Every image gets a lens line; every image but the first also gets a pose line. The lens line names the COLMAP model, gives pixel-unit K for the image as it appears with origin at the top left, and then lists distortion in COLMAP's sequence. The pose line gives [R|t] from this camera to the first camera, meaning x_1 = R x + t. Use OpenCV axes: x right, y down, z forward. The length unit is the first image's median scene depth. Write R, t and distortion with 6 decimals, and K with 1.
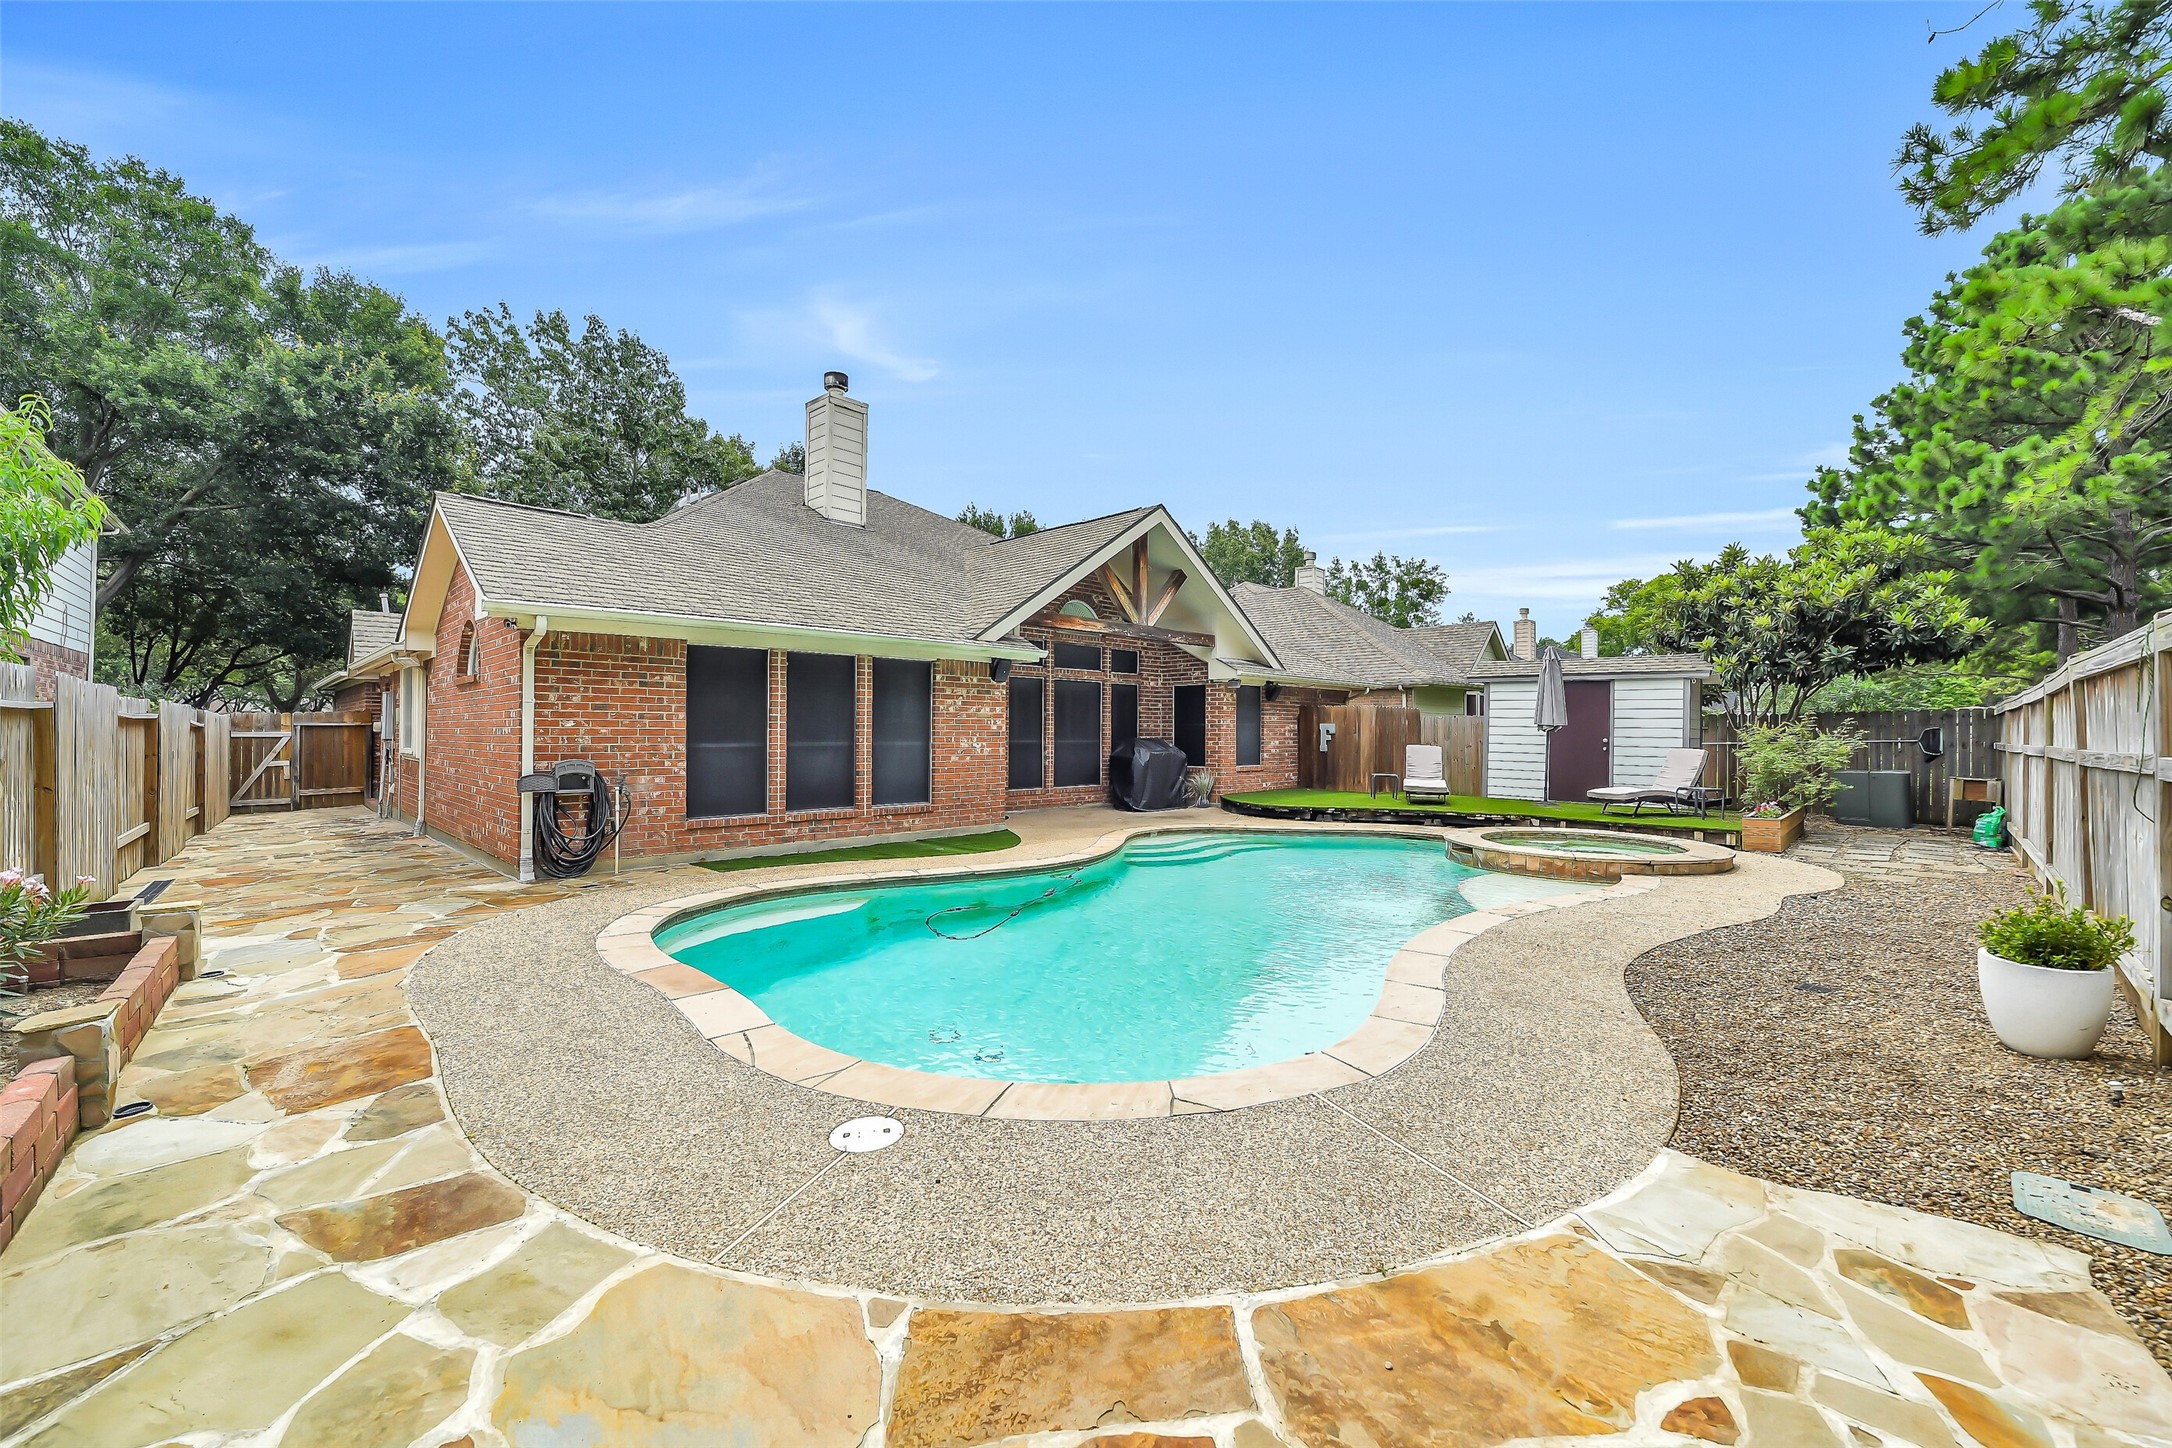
lens RADIAL K [[851.3, 0, 1072.3], [0, 851.3, 719.3], [0, 0, 1]] dist [-0.035725, 0.008076]
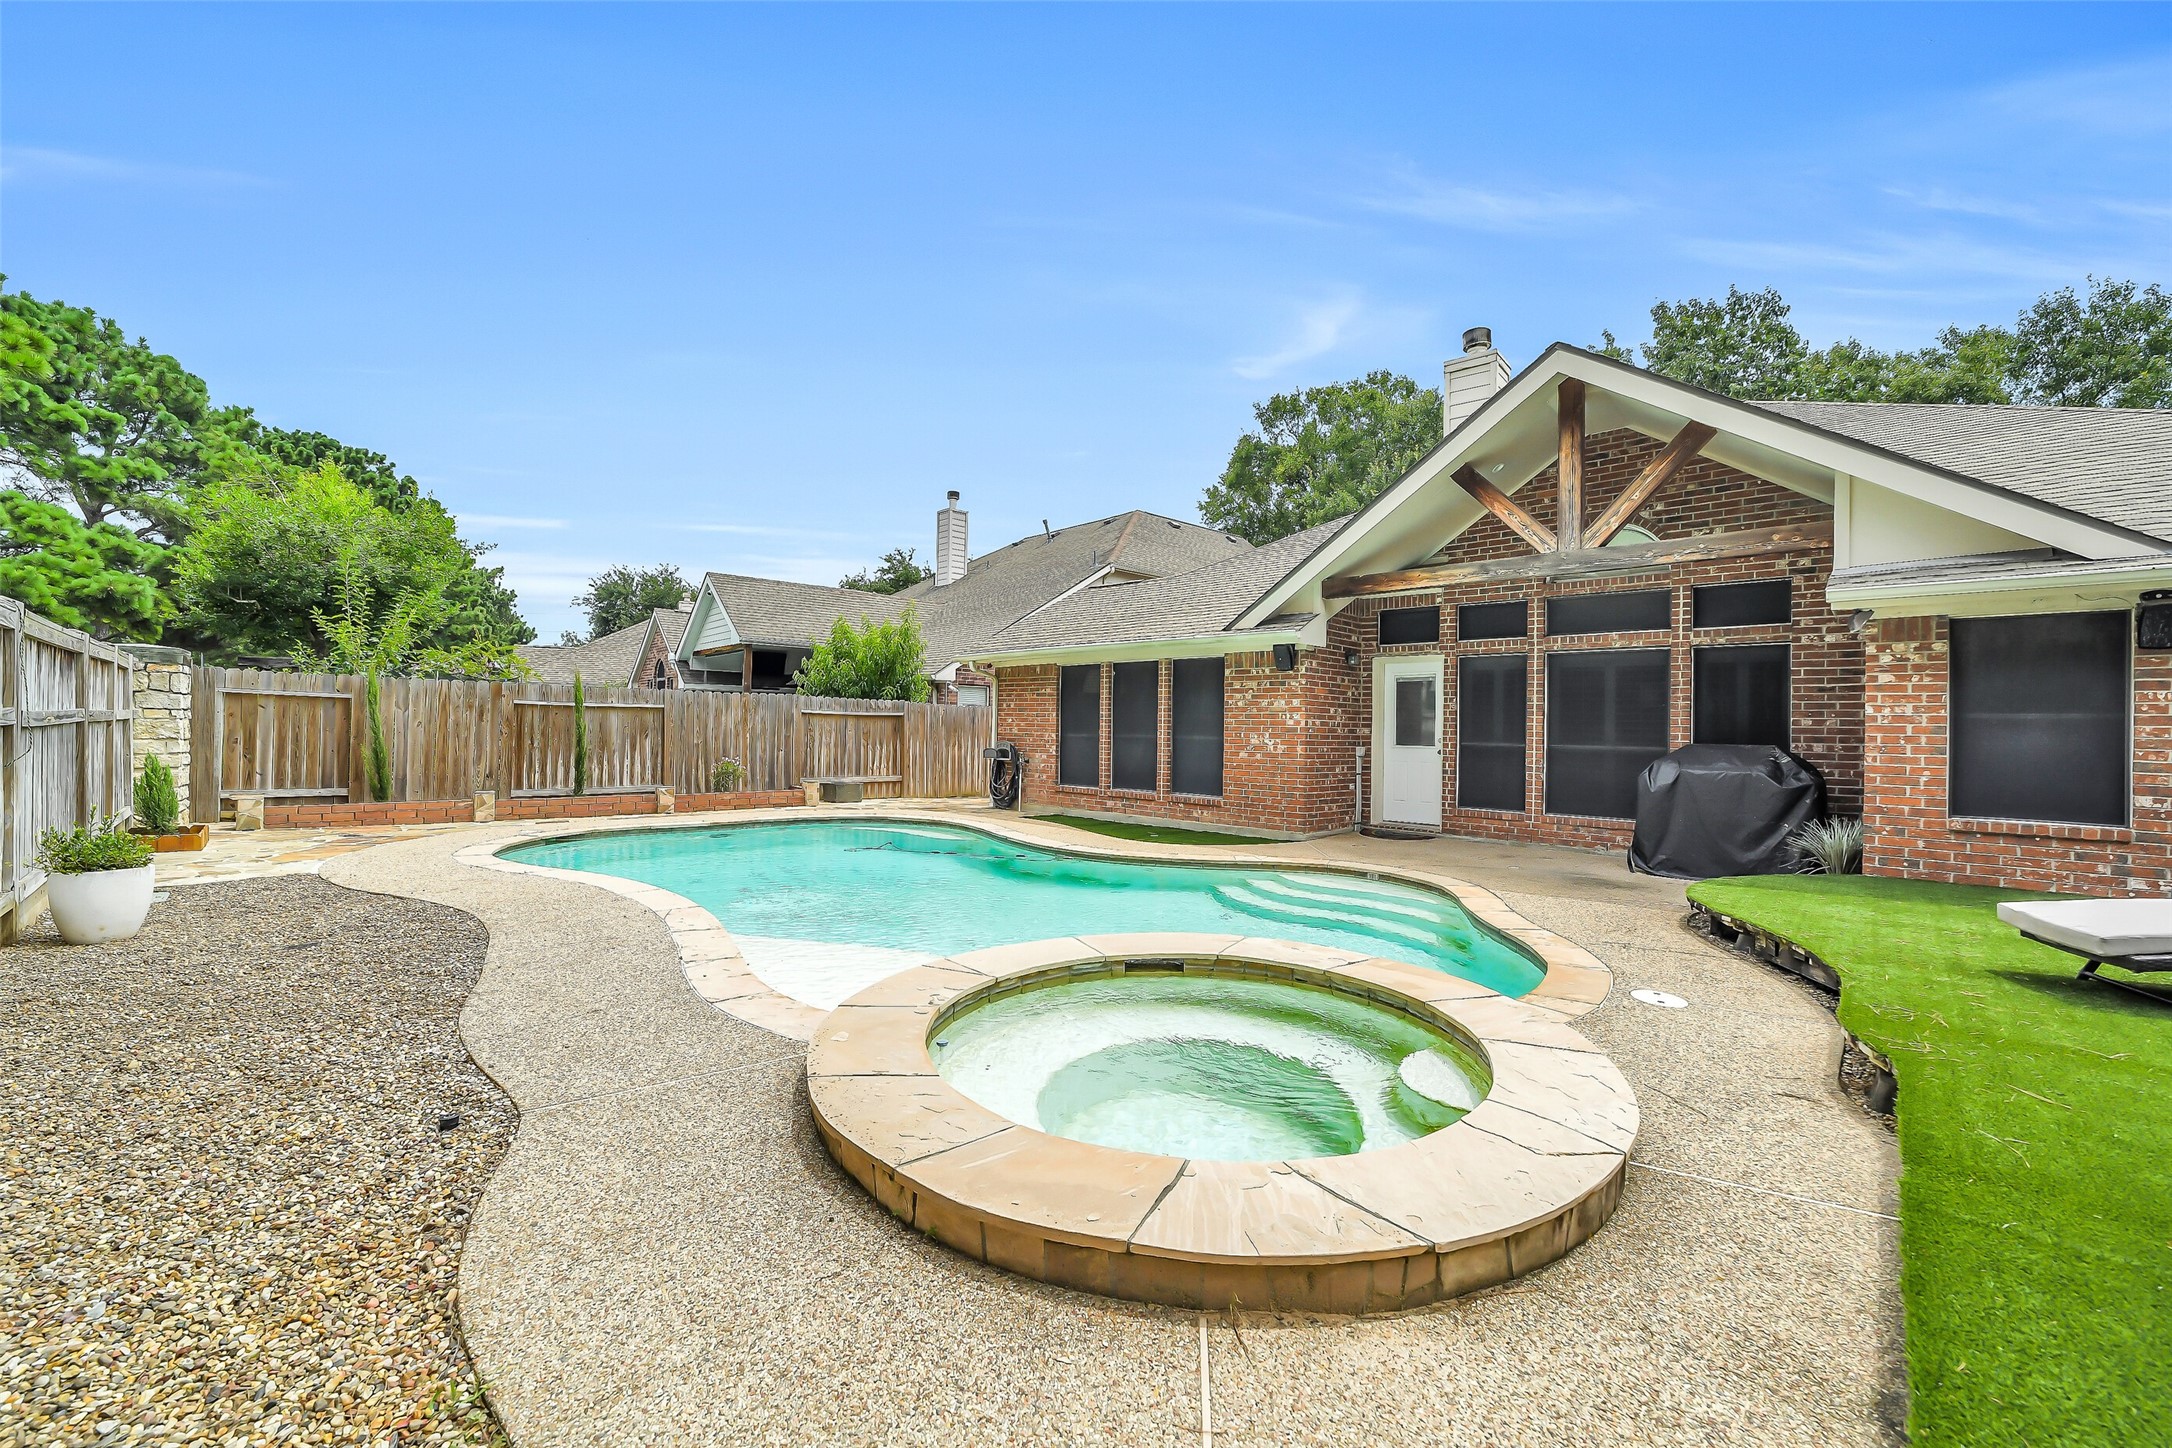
lens RADIAL K [[851.3, 0, 1090.7], [0, 851.3, 729.6], [0, 0, 1]] dist [-0.035725, 0.008076]
pose [[0.026988, 0.001108, -0.999635, 0.833500], [0.000471, 0.999999, 0.001121, 0.016661], [0.999636, -0.000501, 0.026988, 0.816931]]
